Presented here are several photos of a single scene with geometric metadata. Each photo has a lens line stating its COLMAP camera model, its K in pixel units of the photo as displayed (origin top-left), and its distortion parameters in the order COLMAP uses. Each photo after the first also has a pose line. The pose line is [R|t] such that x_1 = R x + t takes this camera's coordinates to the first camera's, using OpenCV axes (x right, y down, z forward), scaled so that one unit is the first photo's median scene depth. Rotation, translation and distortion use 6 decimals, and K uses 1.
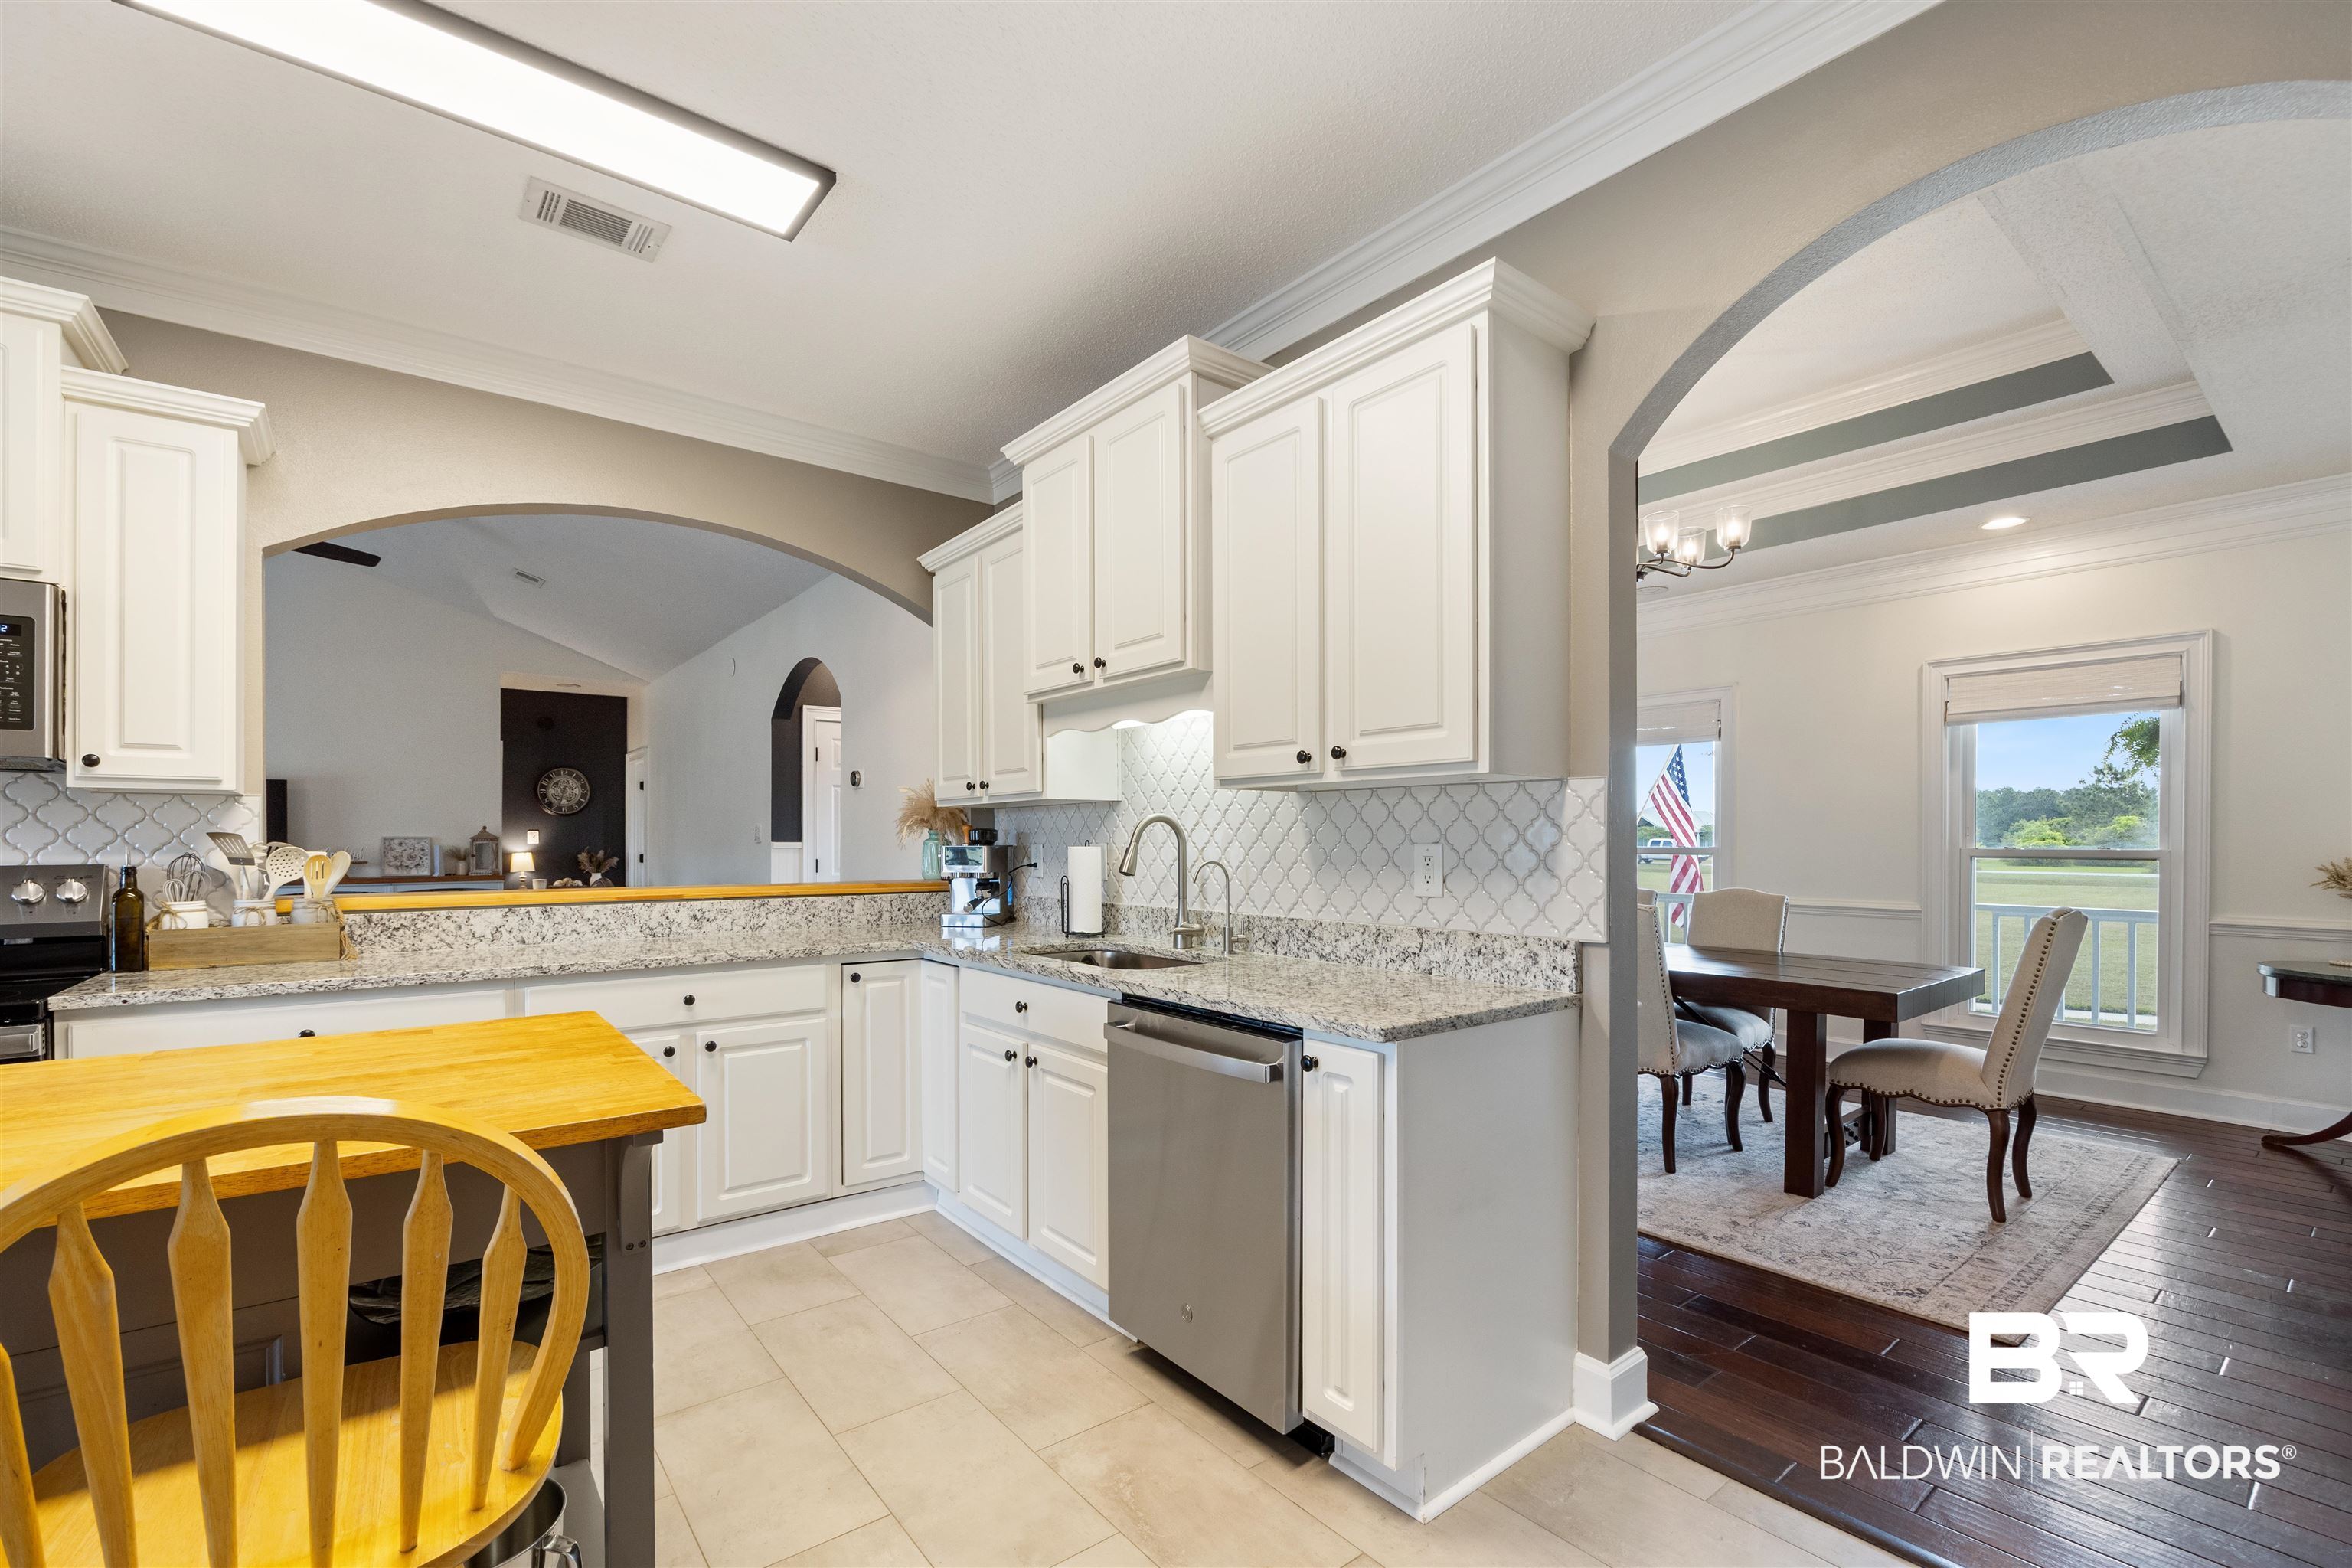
lens RADIAL K [[1027.2, 0, 1179.8], [0, 1027.2, 847.4], [0, 0, 1]] dist [-0.012113, -0.000070]
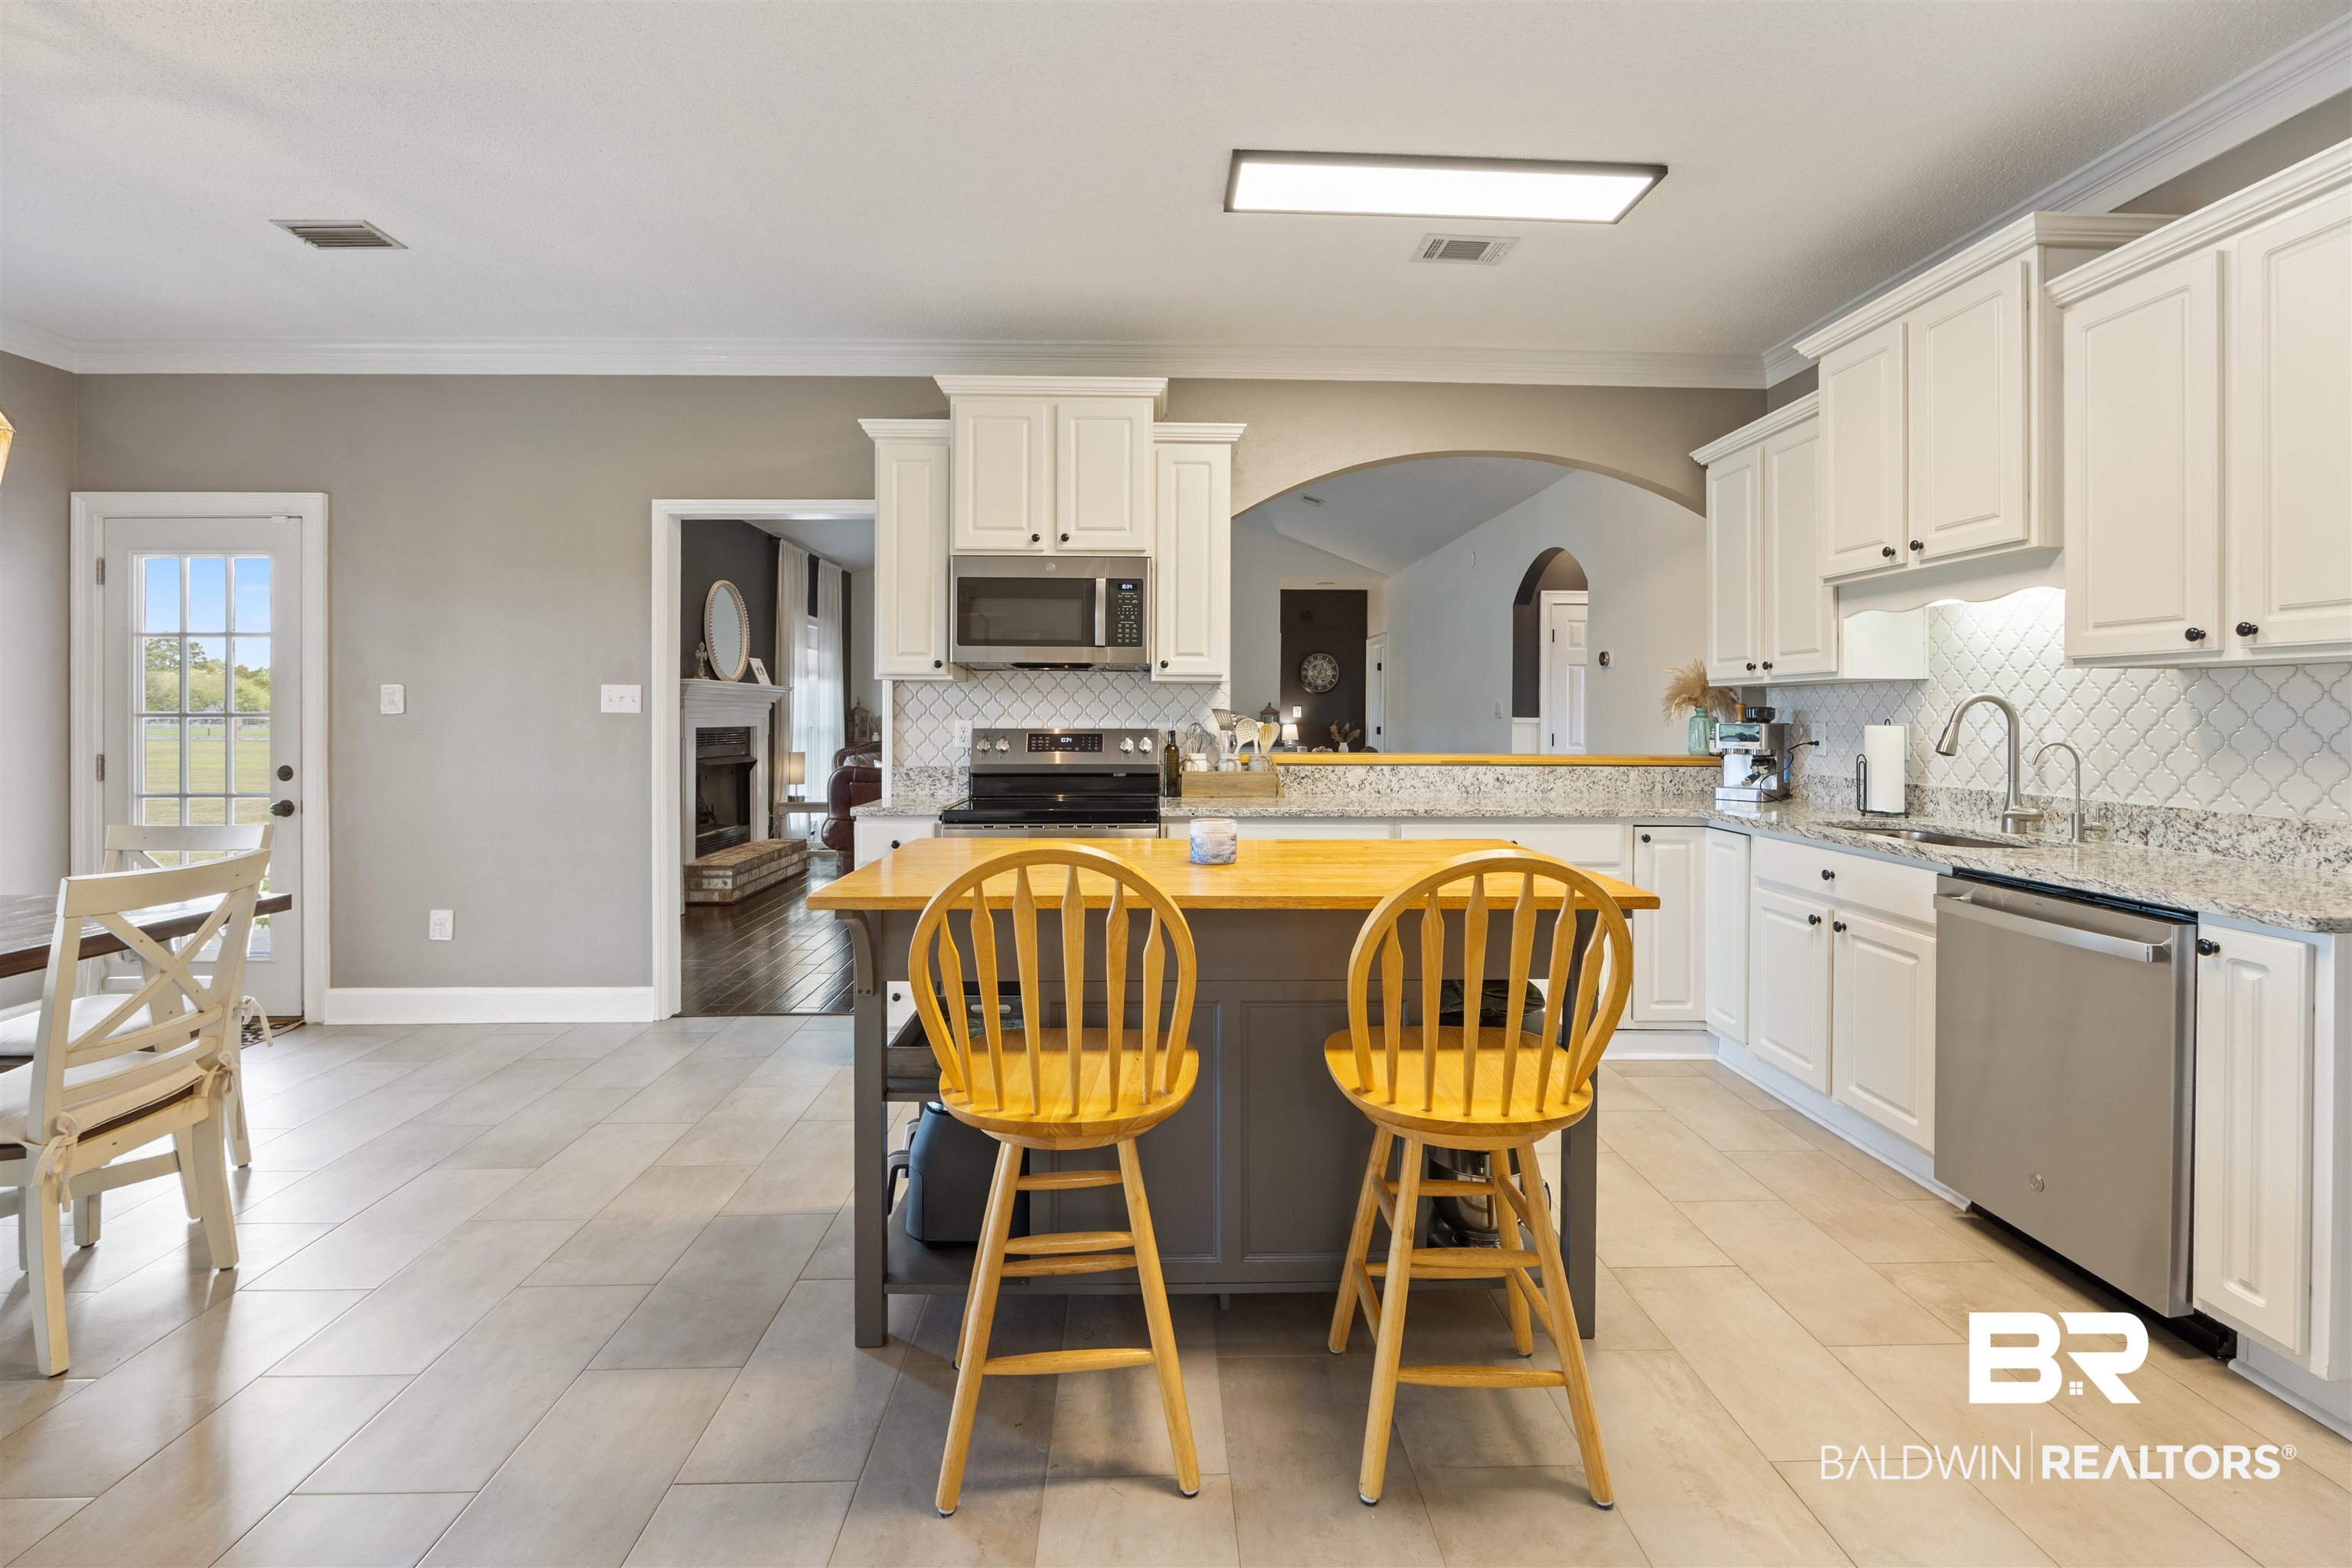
lens RADIAL K [[1044.3, 0, 1179.2], [0, 1044.3, 713.8], [0, 0, 1]] dist [-0.008766, 0.000060]
pose [[0.805318, 0.006763, -0.592805, -0.054577], [-0.011746, 0.999921, -0.004549, 0.000351], [0.592727, 0.010626, 0.805333, -0.262458]]
